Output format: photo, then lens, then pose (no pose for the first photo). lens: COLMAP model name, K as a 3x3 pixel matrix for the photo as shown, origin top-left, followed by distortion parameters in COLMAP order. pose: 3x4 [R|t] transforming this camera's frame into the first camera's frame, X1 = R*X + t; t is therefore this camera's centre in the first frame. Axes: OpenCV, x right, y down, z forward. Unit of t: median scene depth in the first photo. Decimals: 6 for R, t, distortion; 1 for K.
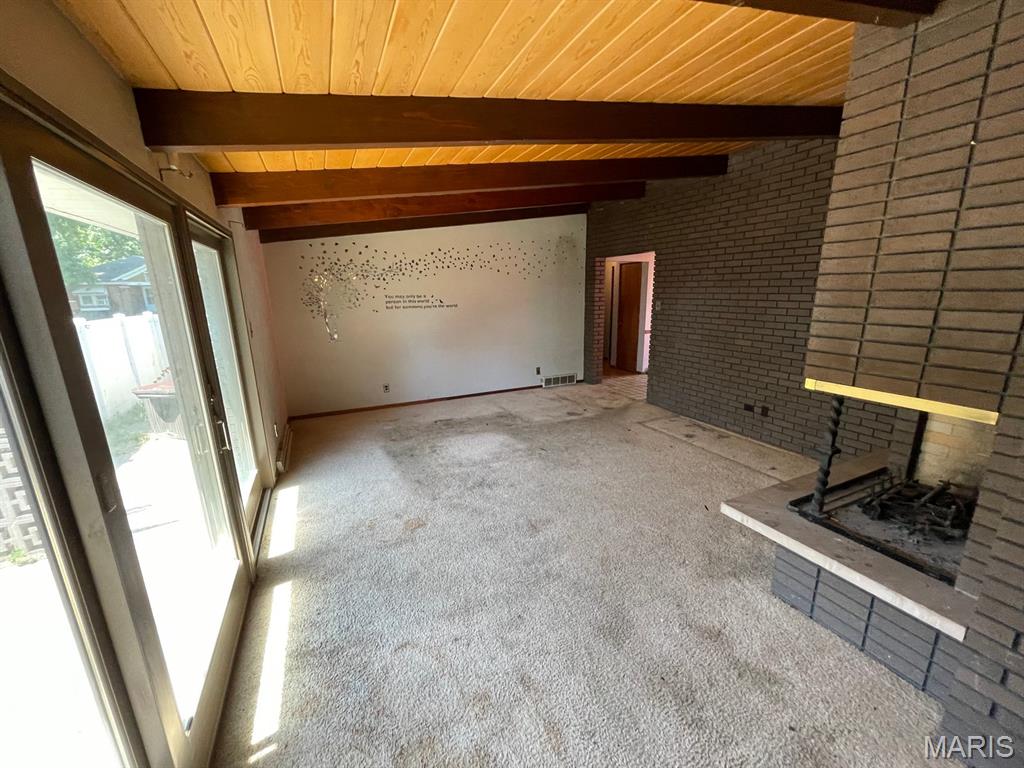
lens RADIAL K [[413.0, 0, 512.3], [0, 413.0, 390.3], [0, 0, 1]] dist [-0.003631, 0.001613]
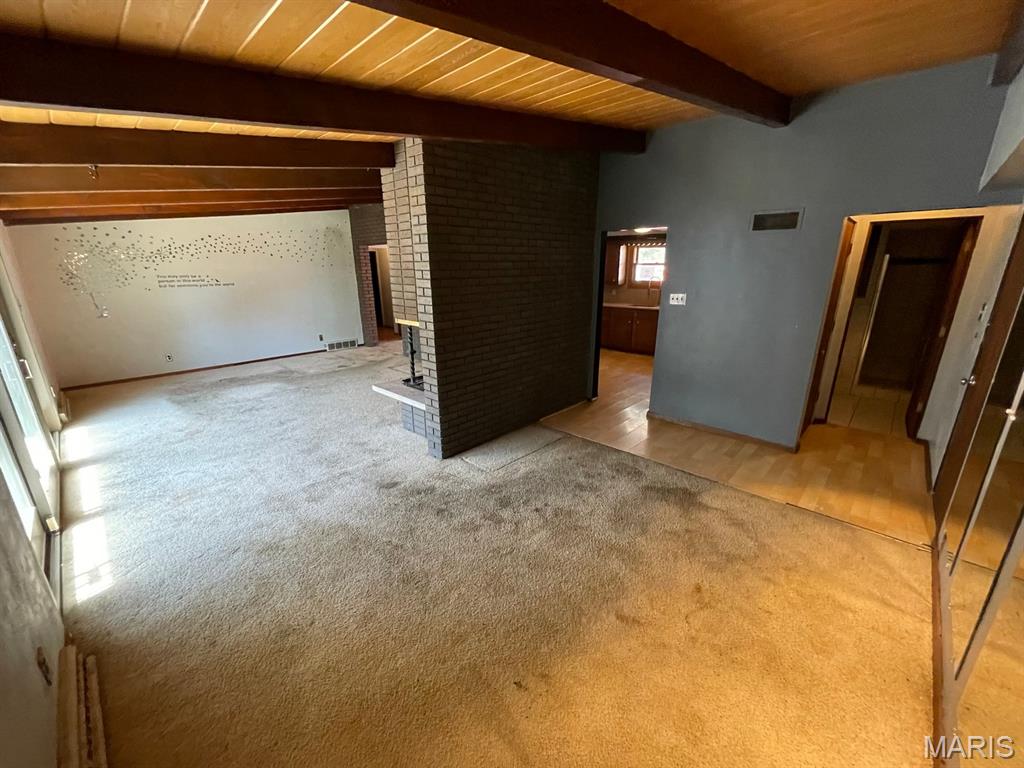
lens RADIAL K [[413.0, 0, 513.6], [0, 413.0, 390.5], [0, 0, 1]] dist [-0.003631, 0.001613]
pose [[0.928653, -0.095044, 0.358568, 0.206320], [0.076931, 0.994949, 0.064483, 0.108197], [-0.362886, -0.032297, 0.931274, -0.522099]]
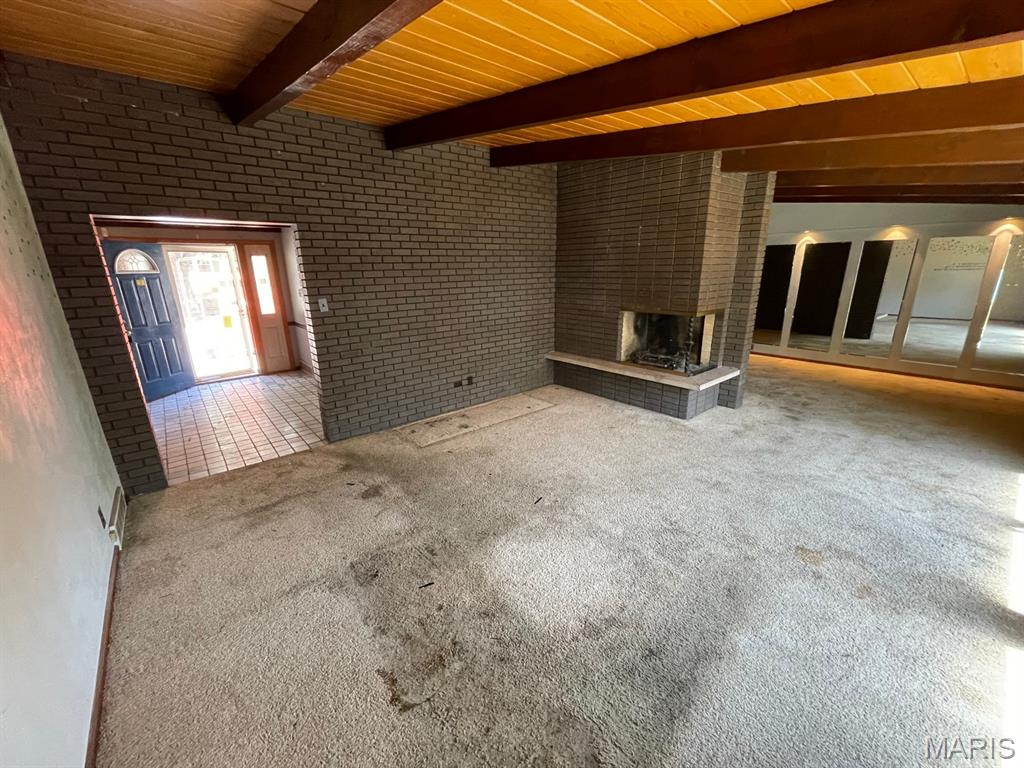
lens RADIAL K [[413.0, 0, 509.8], [0, 413.0, 387.7], [0, 0, 1]] dist [-0.003631, 0.001613]
pose [[-0.258583, -0.250498, 0.932945, -0.501914], [0.252672, 0.914628, 0.315613, -0.260739], [-0.932358, 0.317341, -0.173213, 1.040429]]
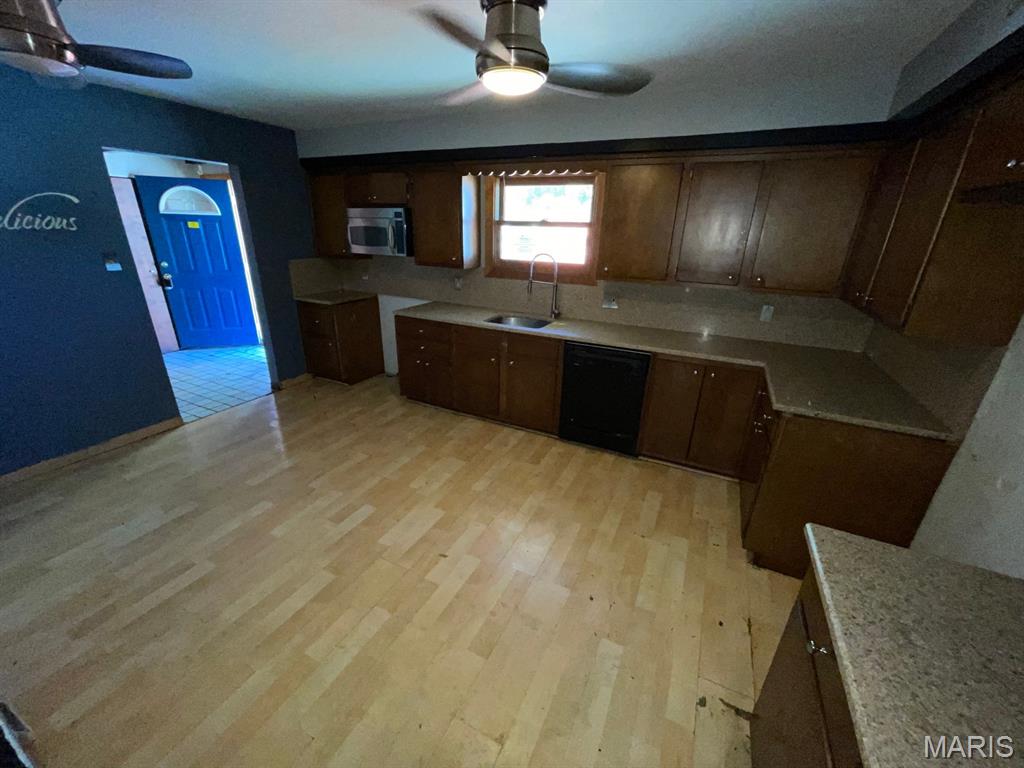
lens RADIAL K [[413.0, 0, 510.4], [0, 413.0, 387.6], [0, 0, 1]] dist [-0.003631, 0.001613]
pose [[0.780569, -0.188964, 0.595823, 0.877033], [0.108303, 0.979679, 0.168818, -0.100052], [-0.615616, -0.067245, 0.785172, 0.314149]]
